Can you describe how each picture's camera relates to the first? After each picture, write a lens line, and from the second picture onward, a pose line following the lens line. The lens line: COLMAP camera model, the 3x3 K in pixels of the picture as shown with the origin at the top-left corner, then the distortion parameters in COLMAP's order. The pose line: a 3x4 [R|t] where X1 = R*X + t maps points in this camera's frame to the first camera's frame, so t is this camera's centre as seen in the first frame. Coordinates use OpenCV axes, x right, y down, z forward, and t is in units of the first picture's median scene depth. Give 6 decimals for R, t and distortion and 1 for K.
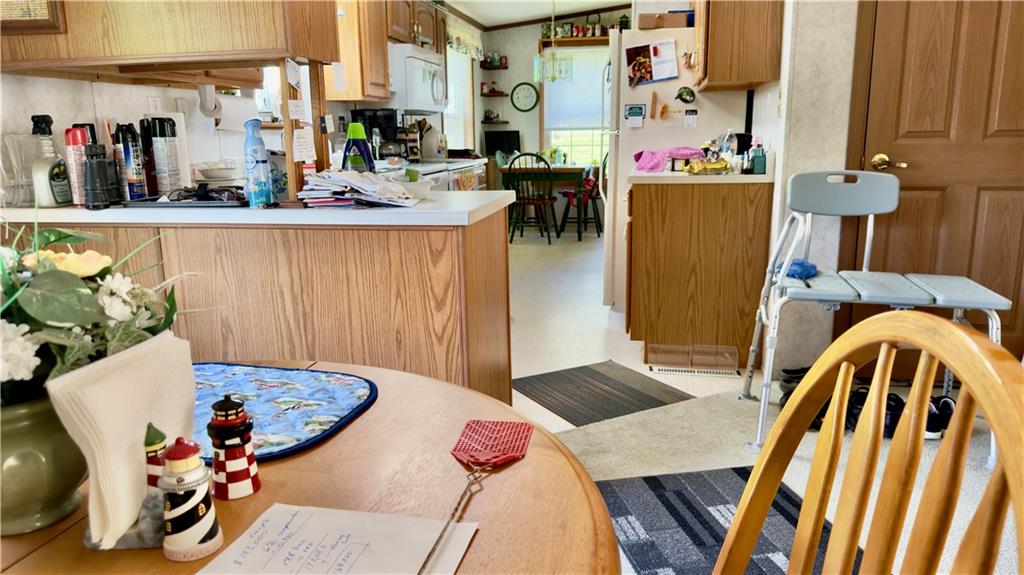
lens RADIAL K [[710.1, 0, 512.0], [0, 710.1, 287.5], [0, 0, 1]] dist [0.123079, -0.240997]
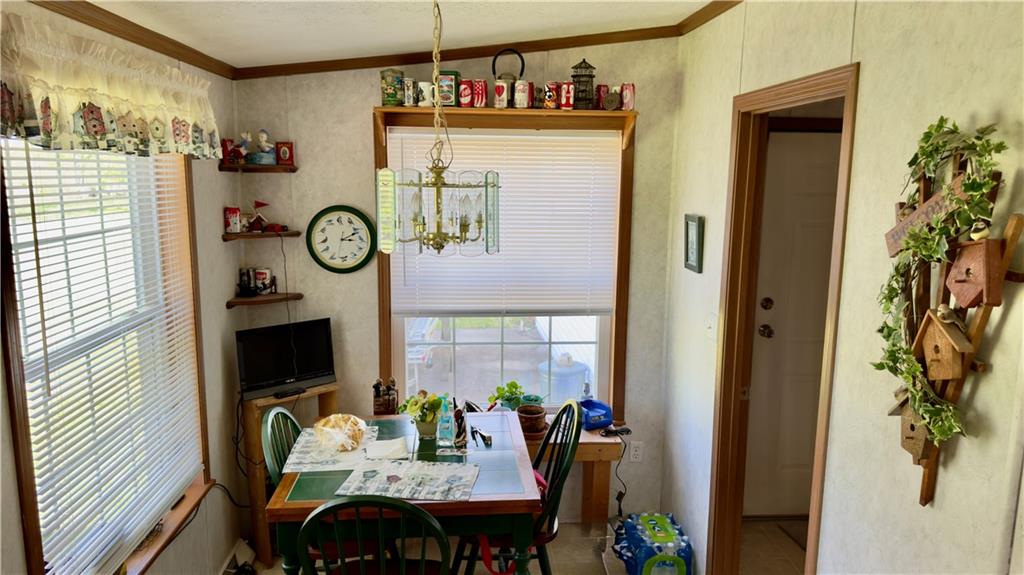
lens RADIAL K [[710.1, 0, 512.0], [0, 710.1, 287.5], [0, 0, 1]] dist [0.123079, -0.240997]
pose [[0.965256, -0.022407, 0.260343, 0.005502], [0.037029, 0.997992, -0.051397, -0.249901], [-0.258668, 0.059251, 0.964147, 0.676937]]
